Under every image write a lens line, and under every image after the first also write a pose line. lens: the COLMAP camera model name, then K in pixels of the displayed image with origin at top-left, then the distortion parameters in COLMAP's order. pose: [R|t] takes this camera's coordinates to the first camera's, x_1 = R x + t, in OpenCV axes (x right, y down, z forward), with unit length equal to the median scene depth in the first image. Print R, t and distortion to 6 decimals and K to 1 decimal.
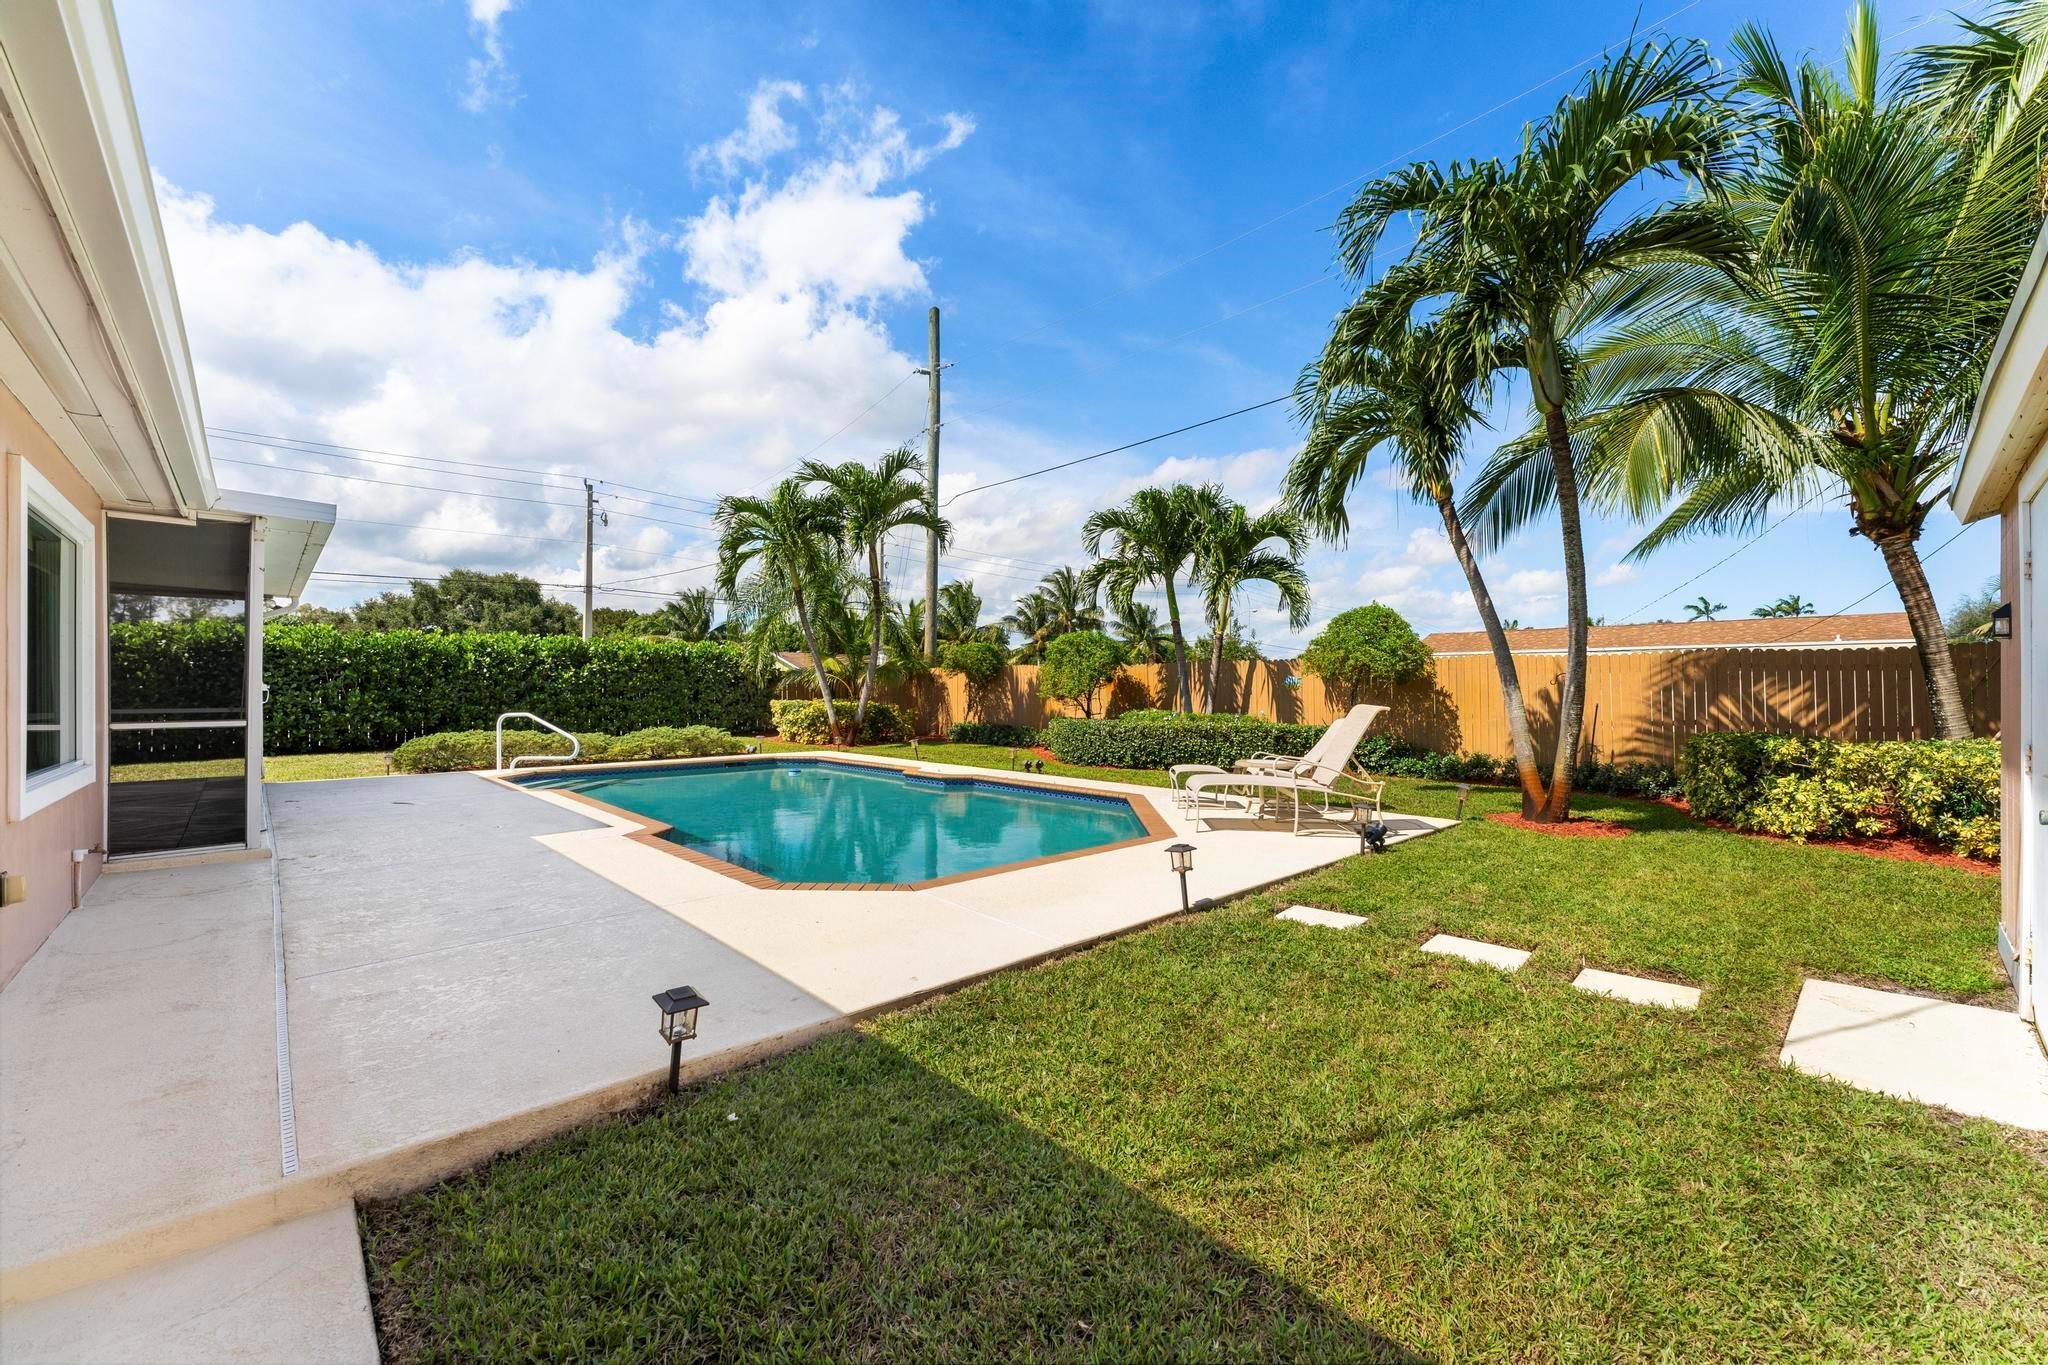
lens RADIAL K [[822.4, 0, 1028.9], [0, 822.4, 687.2], [0, 0, 1]] dist [0.000742, 0.000035]
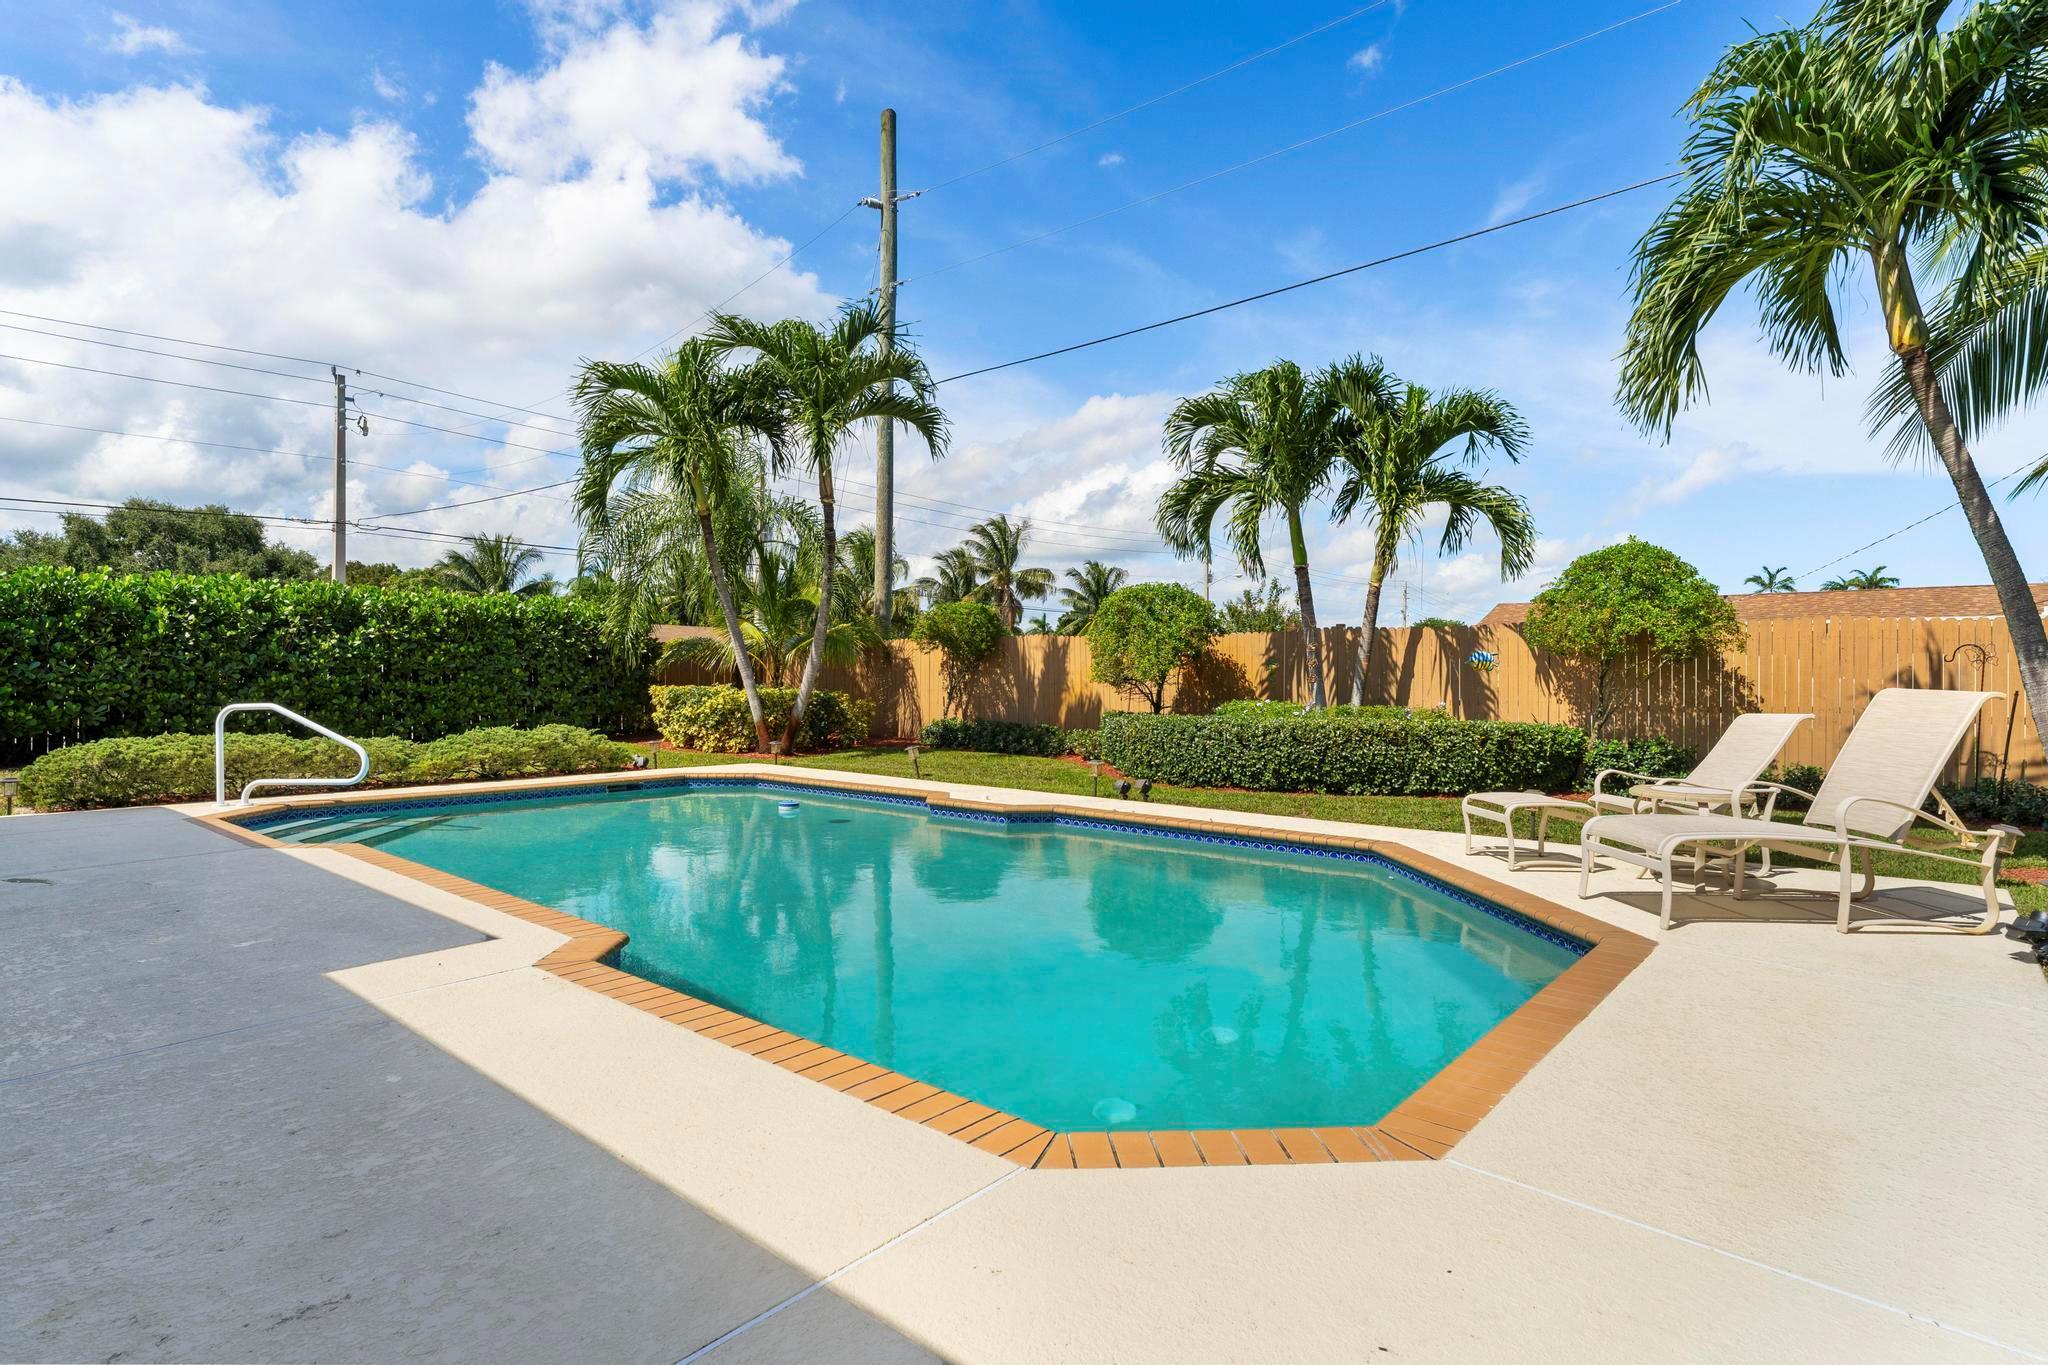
lens RADIAL K [[1043.6, 0, 1025.5], [0, 1043.6, 691.7], [0, 0, 1]] dist [-0.001115, -0.000729]
pose [[0.995076, 0.002248, 0.099088, -0.113482], [-0.003906, 0.999856, 0.016540, 0.006433], [-0.099037, -0.016846, 0.994941, 0.160223]]
